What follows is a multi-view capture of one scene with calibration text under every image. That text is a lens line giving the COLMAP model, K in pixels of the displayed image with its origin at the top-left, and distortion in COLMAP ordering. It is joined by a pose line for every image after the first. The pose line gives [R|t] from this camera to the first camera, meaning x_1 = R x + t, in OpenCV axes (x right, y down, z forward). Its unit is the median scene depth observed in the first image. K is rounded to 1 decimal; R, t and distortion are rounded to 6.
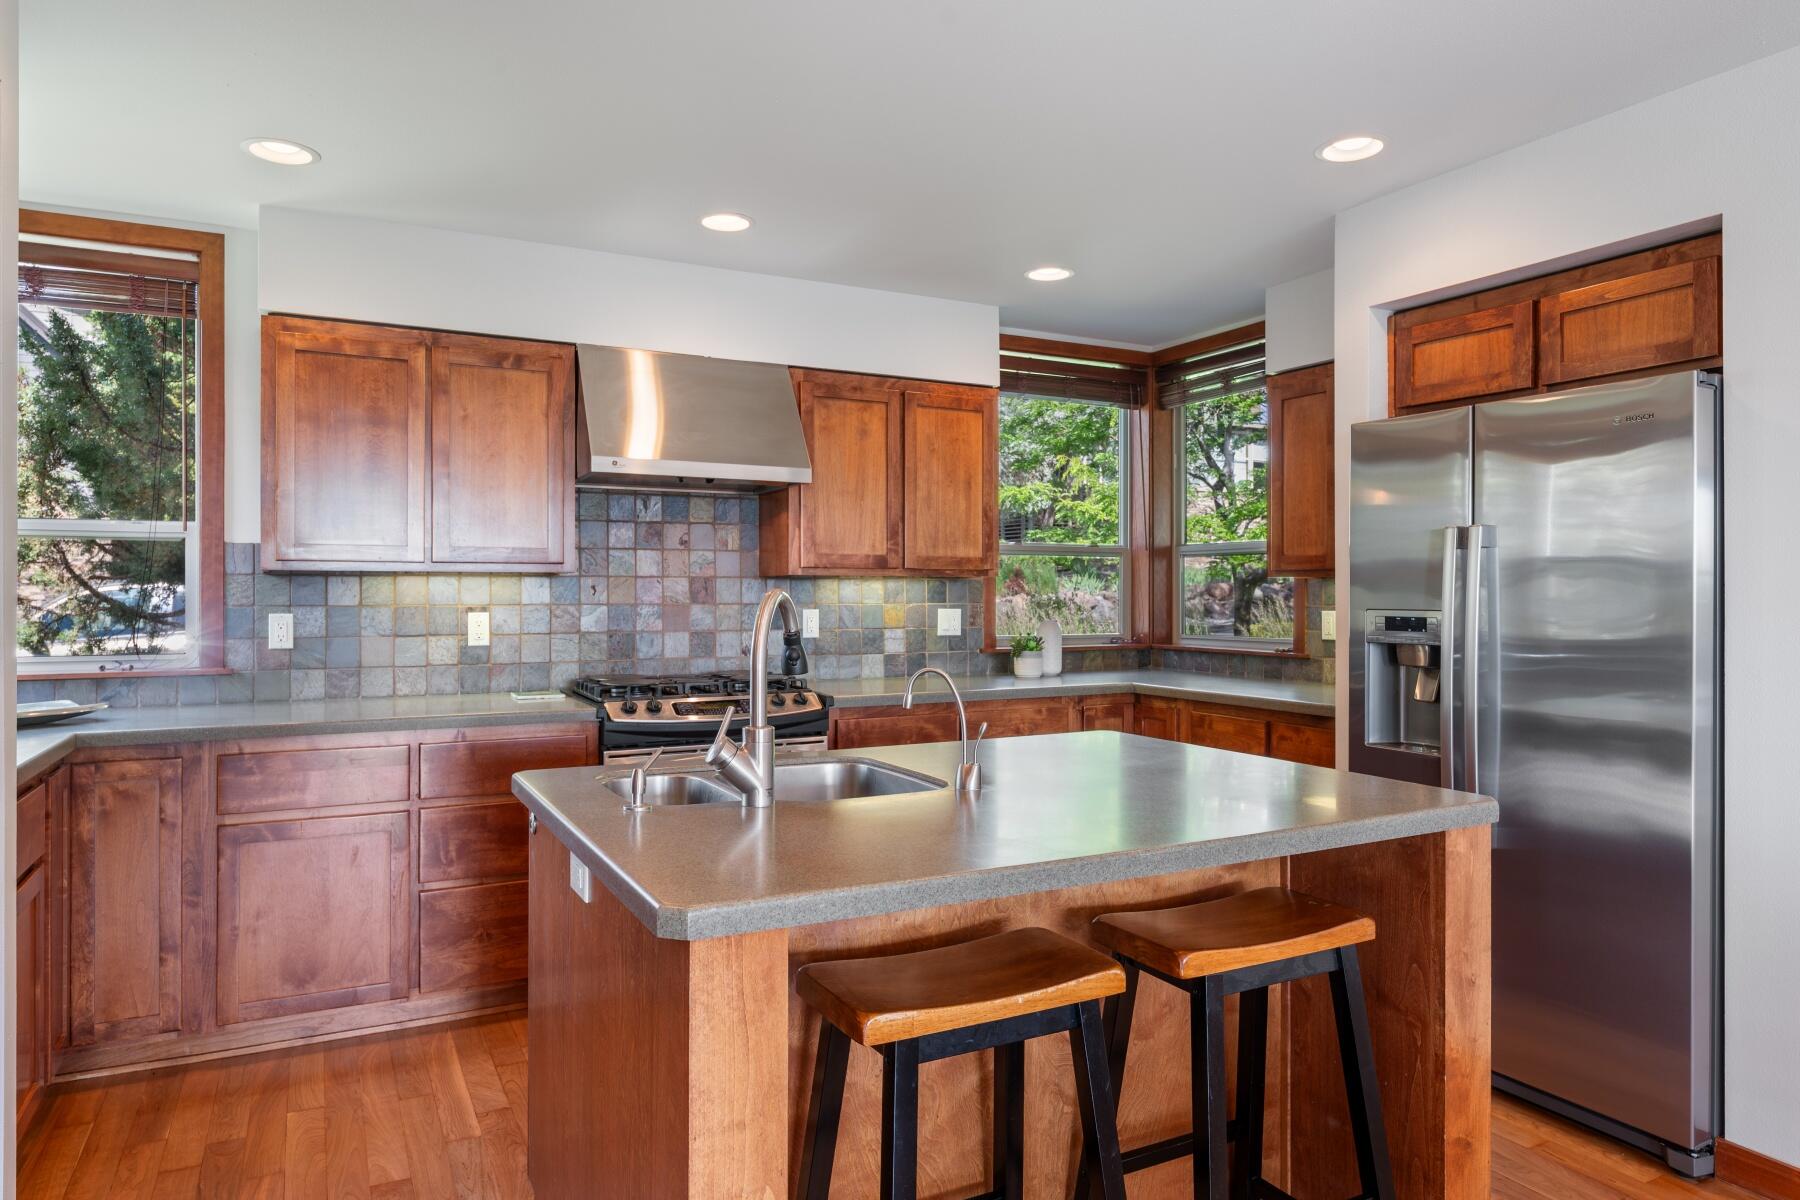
lens RADIAL K [[1139.7, 0, 895.1], [0, 1139.7, 596.3], [0, 0, 1]] dist [-0.000702, 0.000844]
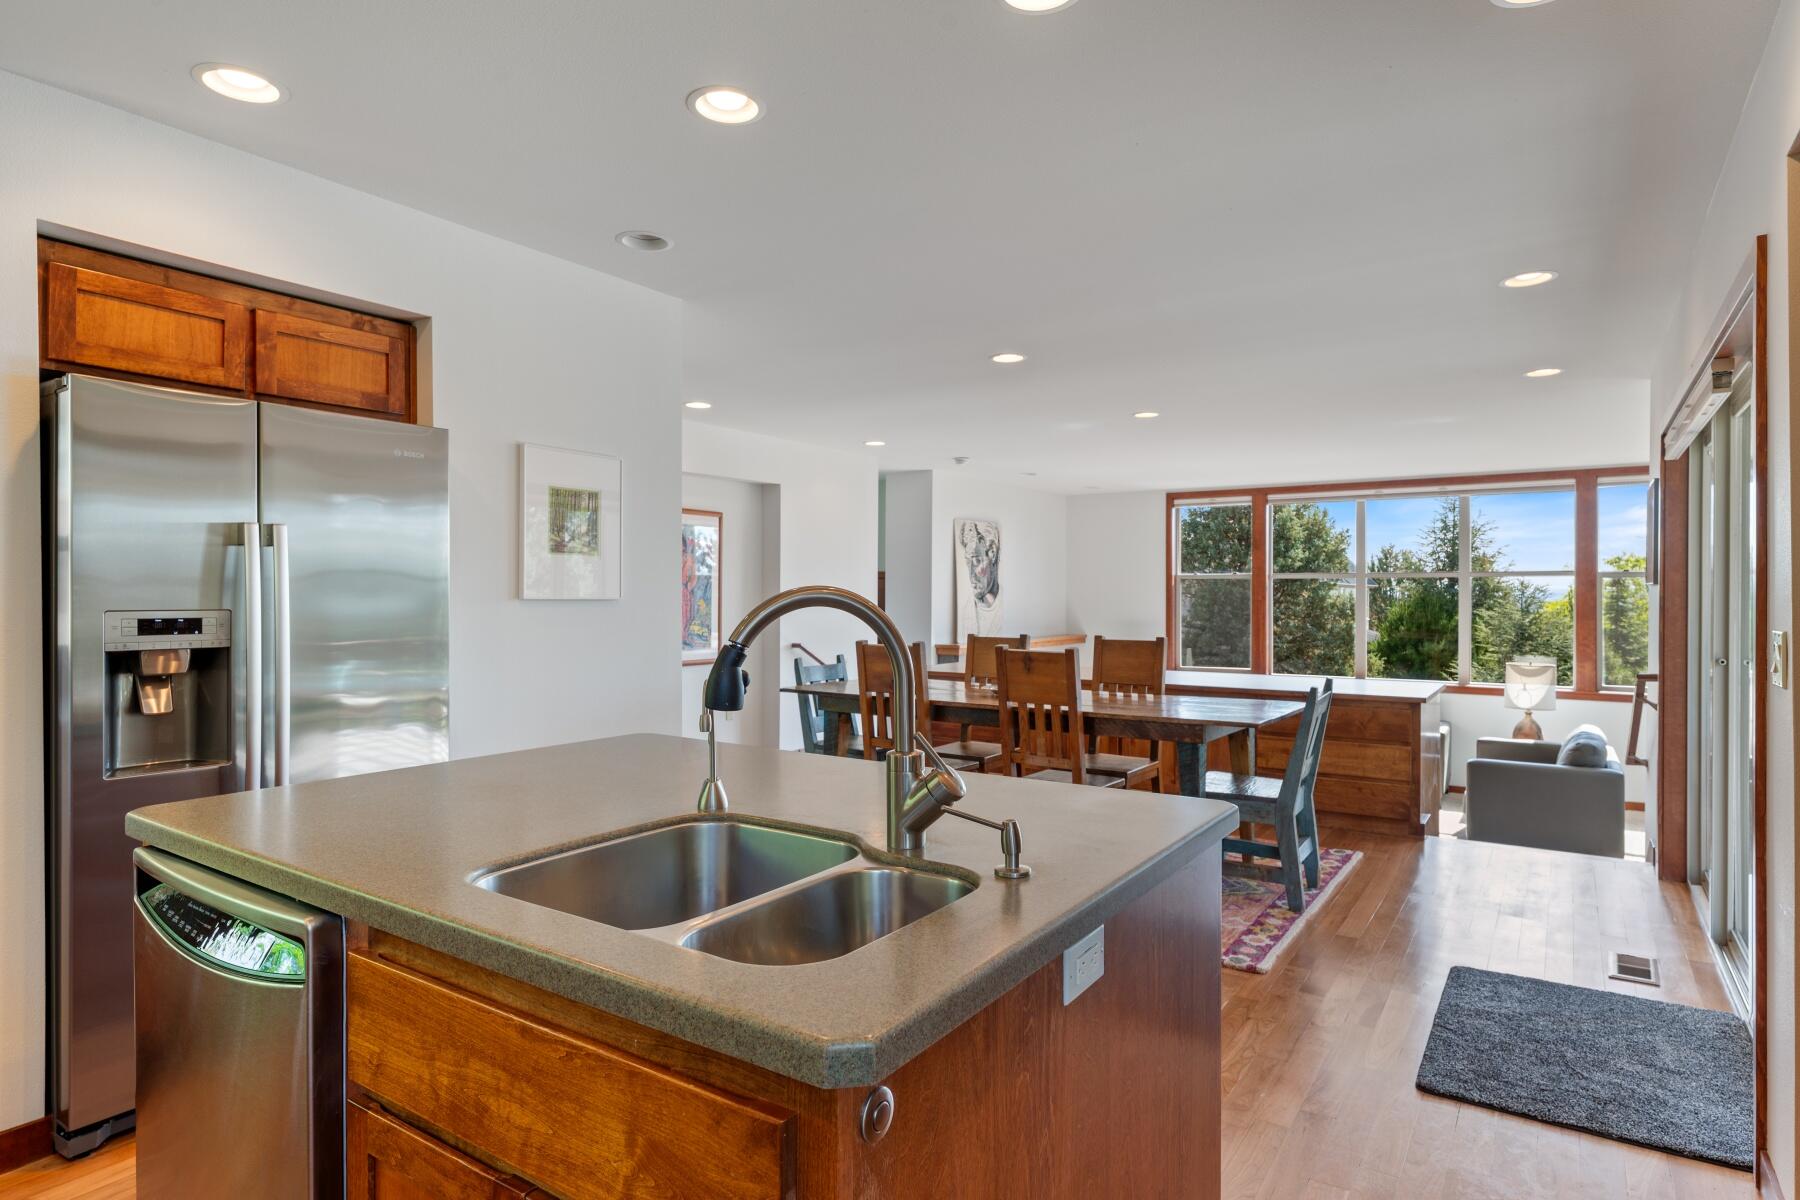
lens RADIAL K [[989.6, 0, 896.4], [0, 989.6, 604.8], [0, 0, 1]] dist [-0.004076, -0.000647]
pose [[-0.470537, -0.011395, 0.882306, -0.425542], [-0.000508, 0.999920, 0.012643, -0.001656], [-0.882380, 0.005501, -0.470506, 0.759782]]
